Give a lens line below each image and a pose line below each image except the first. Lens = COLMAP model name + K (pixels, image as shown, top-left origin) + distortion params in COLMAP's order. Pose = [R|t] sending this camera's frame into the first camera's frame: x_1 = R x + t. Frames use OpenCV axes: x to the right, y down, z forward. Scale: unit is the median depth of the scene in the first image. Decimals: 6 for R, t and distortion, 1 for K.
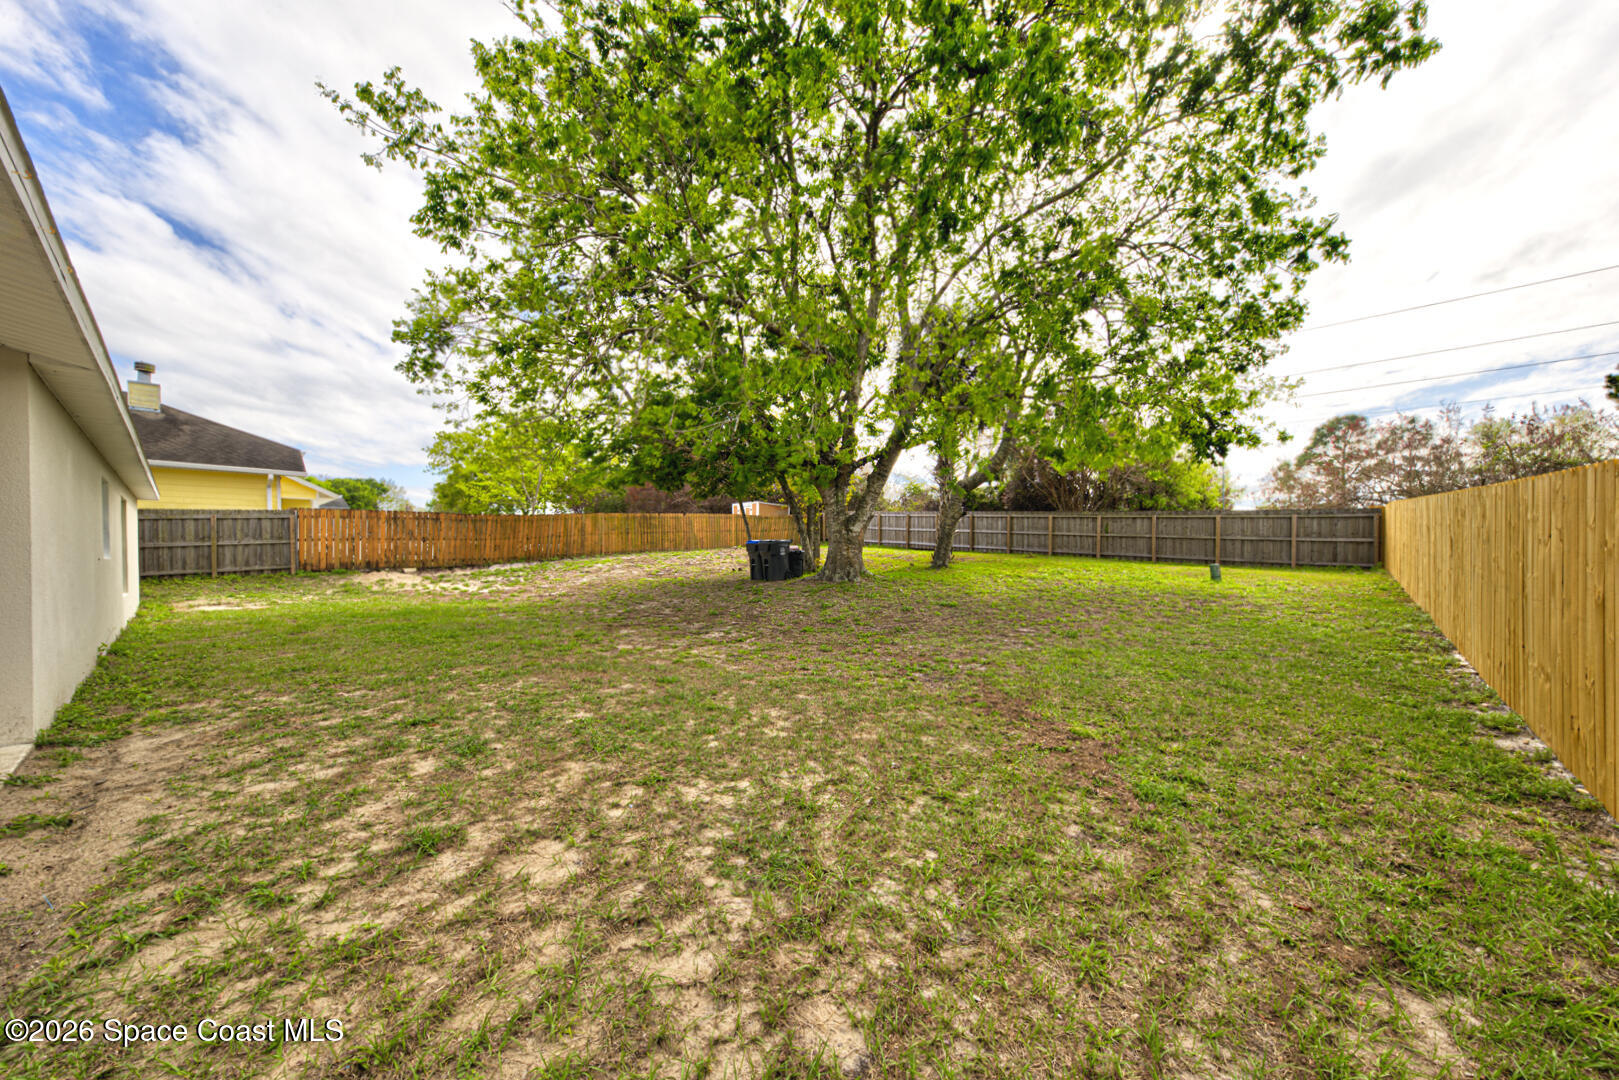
lens RADIAL K [[559.7, 0, 807.7], [0, 559.7, 555.5], [0, 0, 1]] dist [0.028242, -0.005774]
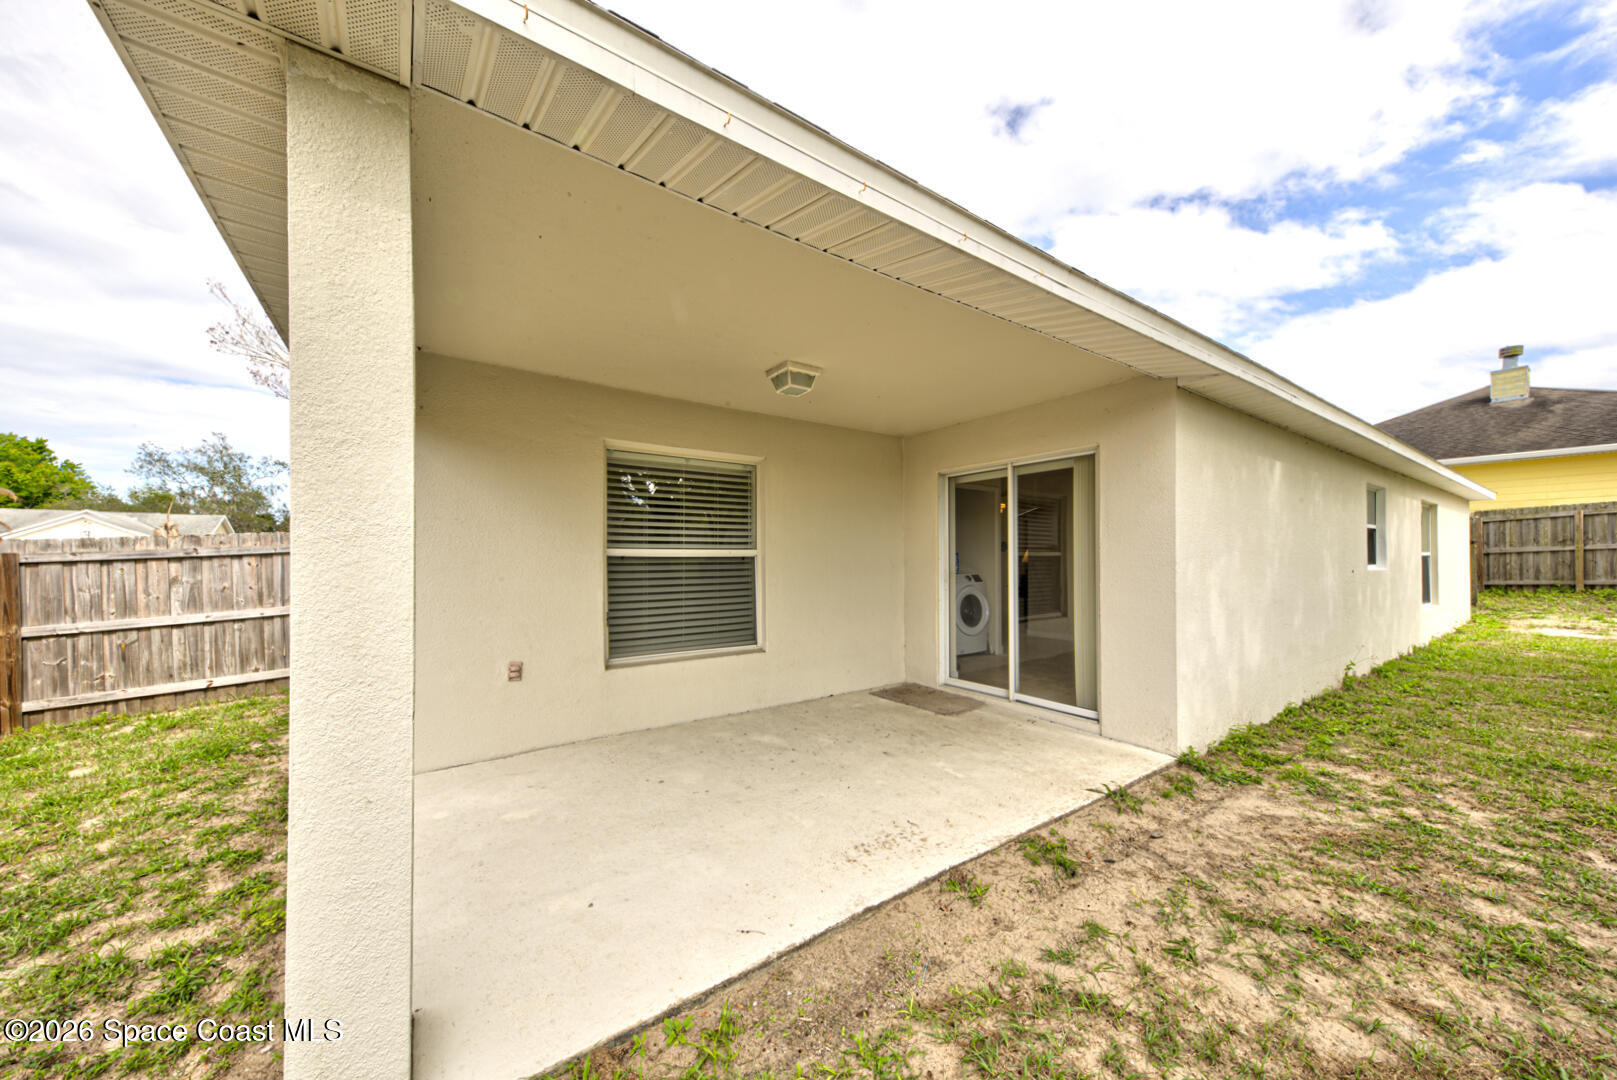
lens RADIAL K [[559.0, 0, 806.7], [0, 559.0, 555.4], [0, 0, 1]] dist [0.028242, -0.005774]
pose [[-0.206368, 0.001105, -0.978474, -0.085616], [-0.003575, 0.999992, 0.001884, -0.012640], [0.978468, 0.003887, -0.206363, 0.214623]]
